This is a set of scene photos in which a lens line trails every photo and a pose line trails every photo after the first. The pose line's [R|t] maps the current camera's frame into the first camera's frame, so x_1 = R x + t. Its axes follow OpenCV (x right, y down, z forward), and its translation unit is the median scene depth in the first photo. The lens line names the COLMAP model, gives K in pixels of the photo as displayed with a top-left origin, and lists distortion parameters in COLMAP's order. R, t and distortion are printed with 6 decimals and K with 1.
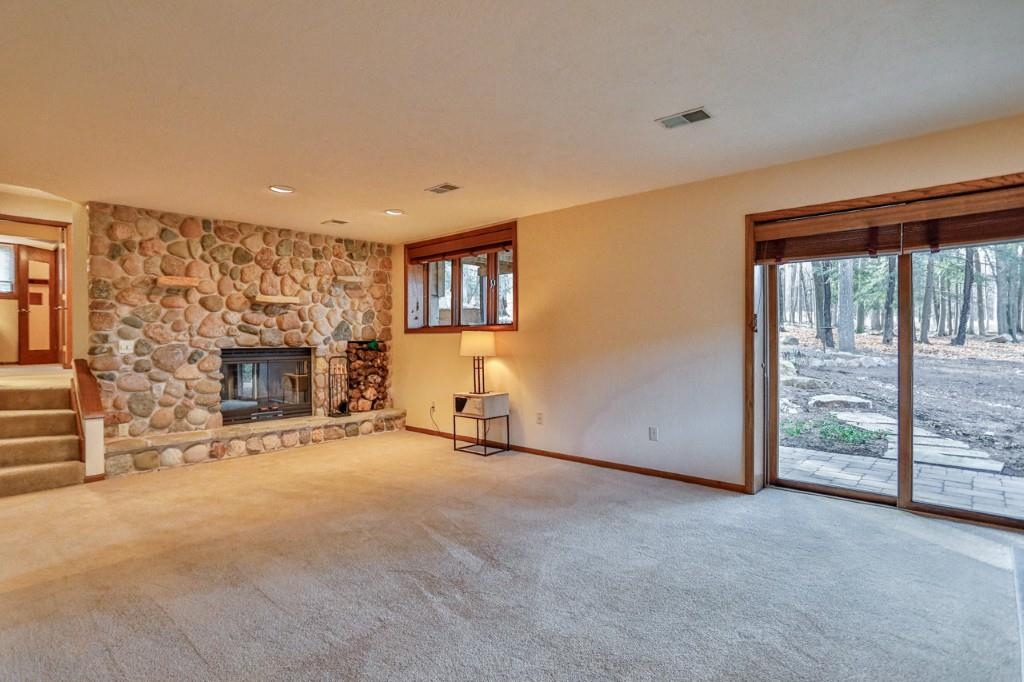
lens RADIAL K [[542.1, 0, 490.4], [0, 542.1, 341.5], [0, 0, 1]] dist [0.002049, 0.001625]
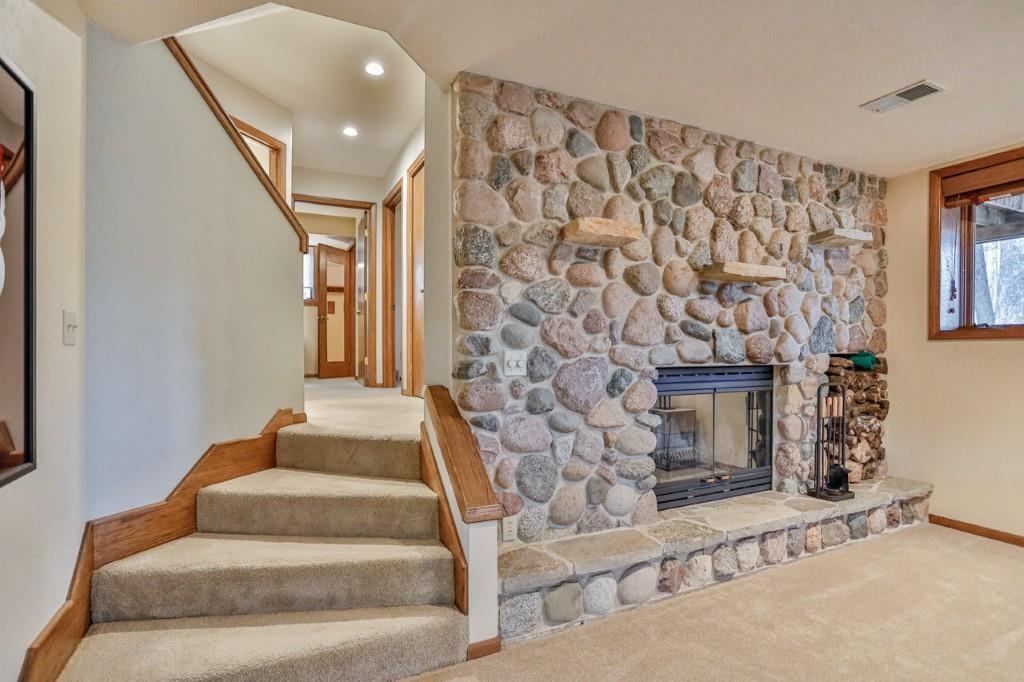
lens RADIAL K [[522.9, 0, 509.2], [0, 522.9, 355.3], [0, 0, 1]] dist [-0.046006, 0.000513]
pose [[0.940735, 0.006772, -0.339075, -0.474222], [-0.006216, 0.999977, 0.002724, 0.001474], [0.339086, -0.000455, 0.940755, 0.503894]]
